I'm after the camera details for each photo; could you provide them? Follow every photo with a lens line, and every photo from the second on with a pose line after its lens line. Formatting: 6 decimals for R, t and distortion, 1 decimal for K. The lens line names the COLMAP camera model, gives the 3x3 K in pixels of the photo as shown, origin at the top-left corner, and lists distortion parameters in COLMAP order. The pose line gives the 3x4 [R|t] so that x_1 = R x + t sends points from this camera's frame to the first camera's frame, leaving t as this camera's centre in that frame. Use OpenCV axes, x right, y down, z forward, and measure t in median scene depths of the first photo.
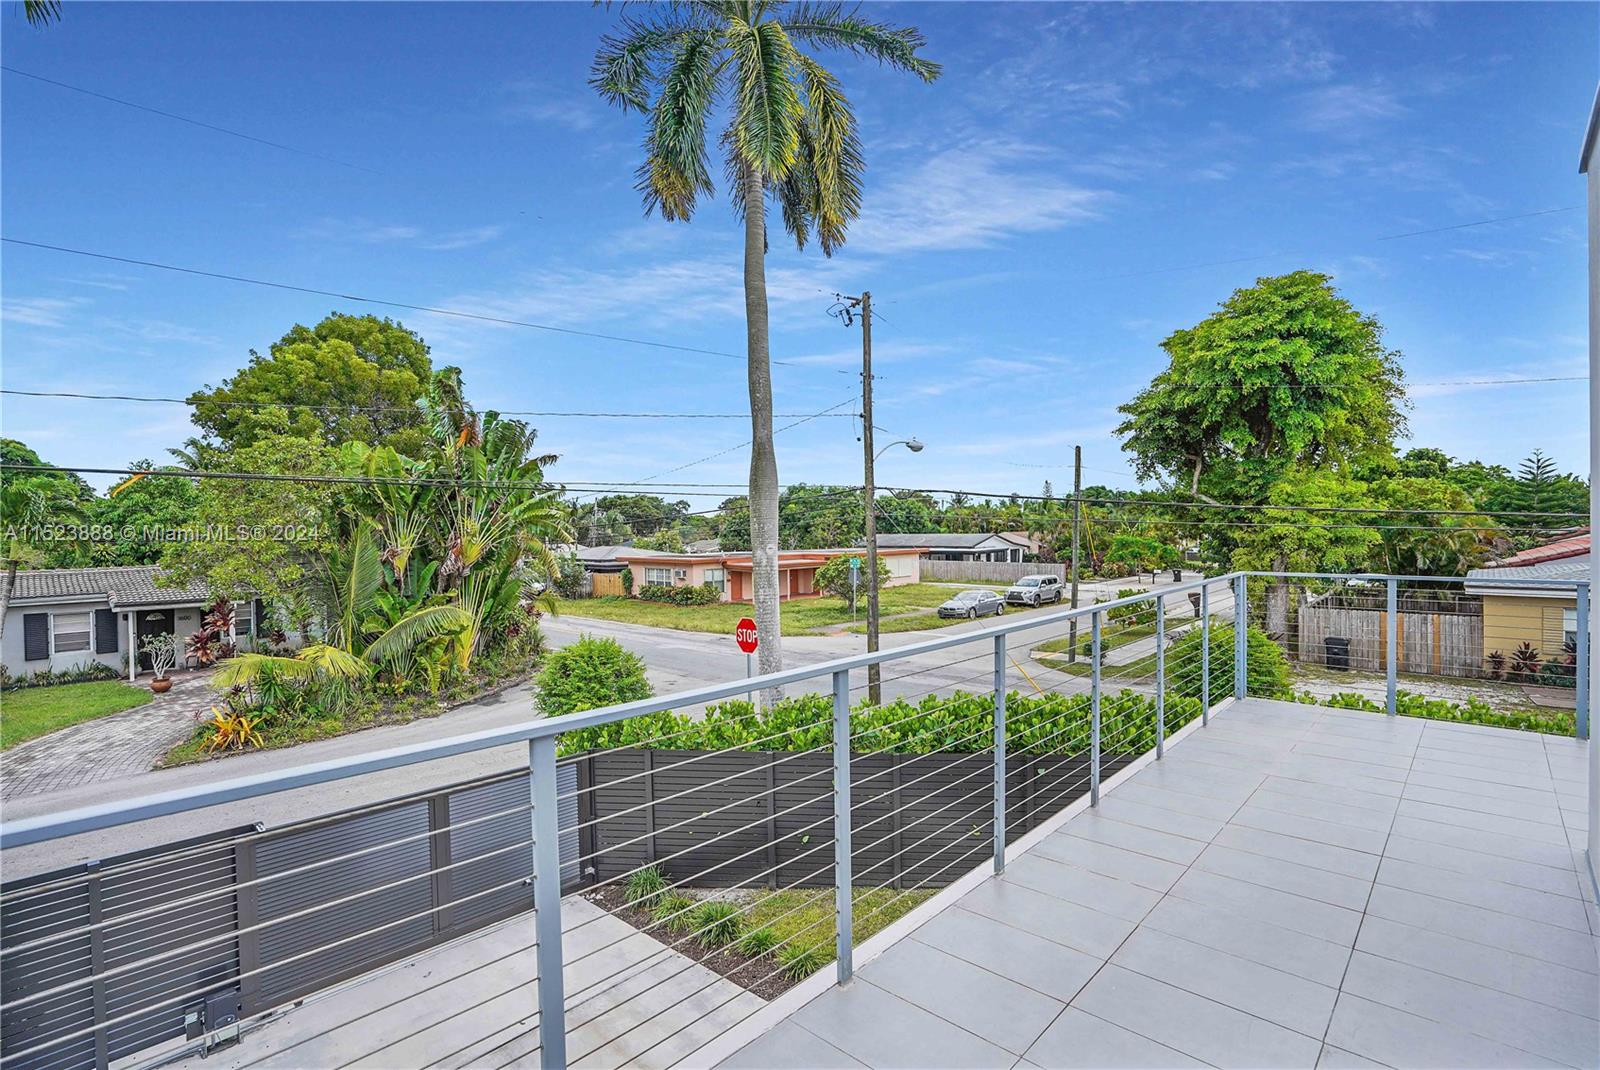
lens RADIAL K [[747.4, 0, 808.4], [0, 747.4, 531.7], [0, 0, 1]] dist [-0.013107, 0.000449]
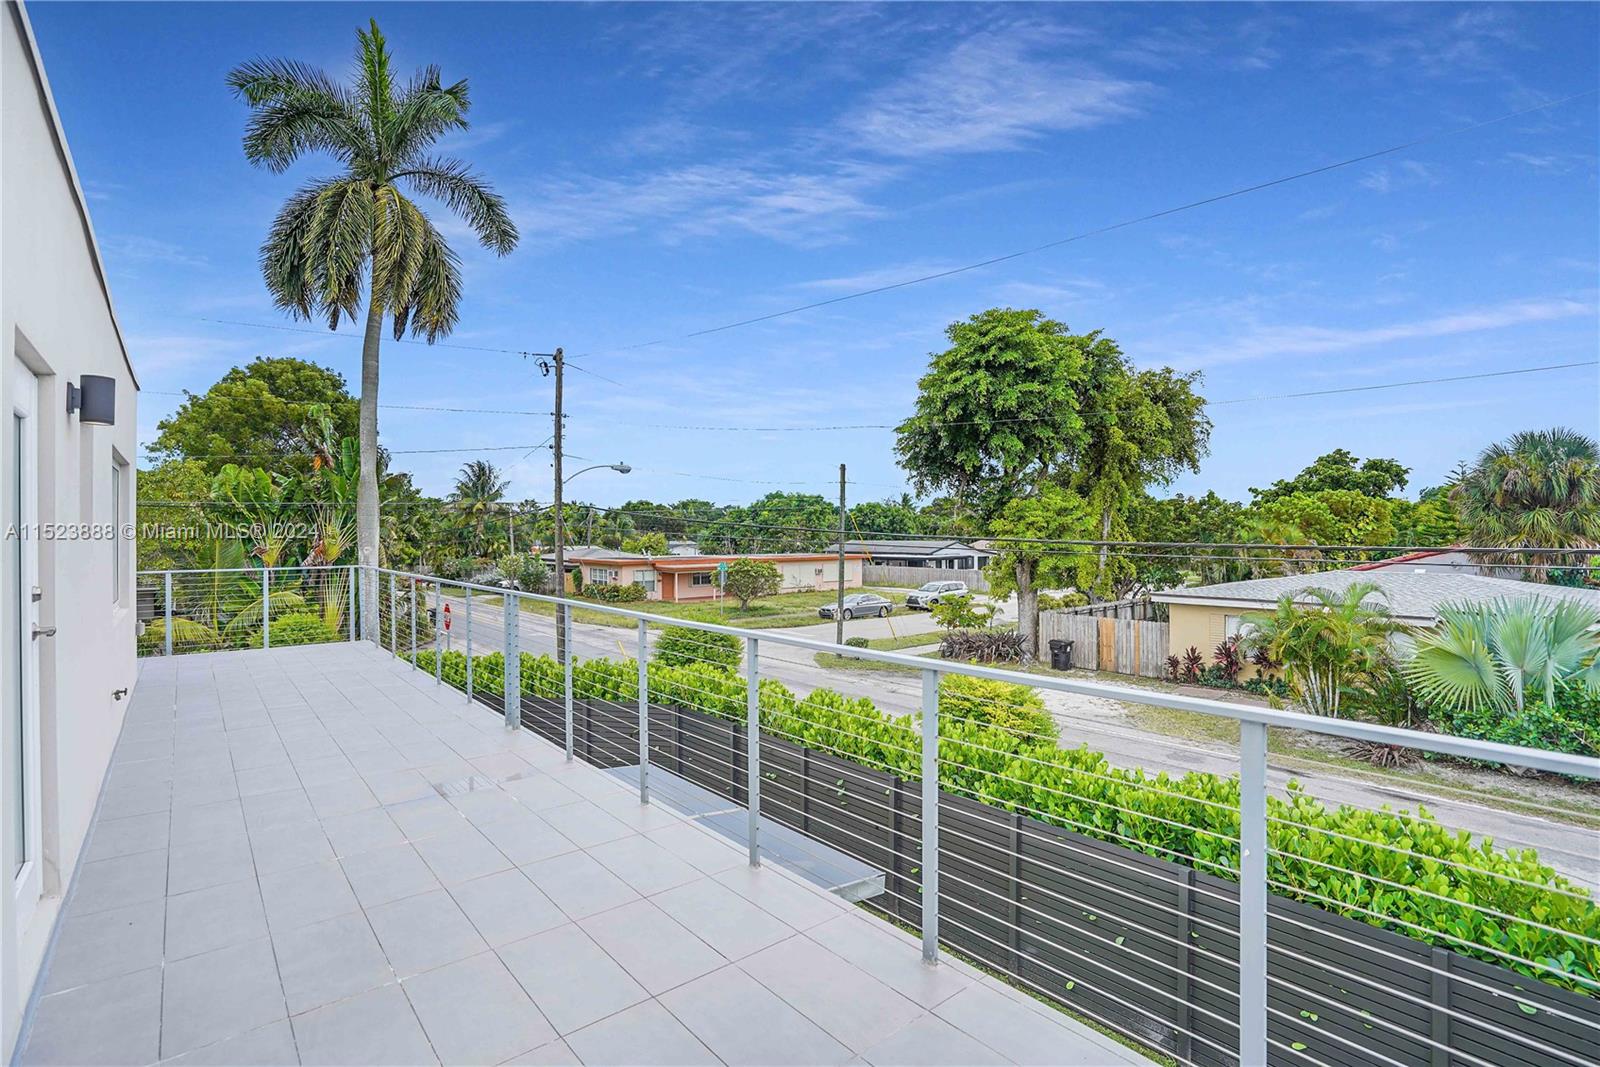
lens RADIAL K [[747.4, 0, 794.6], [0, 747.4, 528.2], [0, 0, 1]] dist [-0.013107, 0.000449]
pose [[0.993480, 0.009937, -0.113569, 0.230026], [-0.011205, 0.999882, -0.010525, -0.003158], [0.113451, 0.011729, 0.993474, -0.076067]]
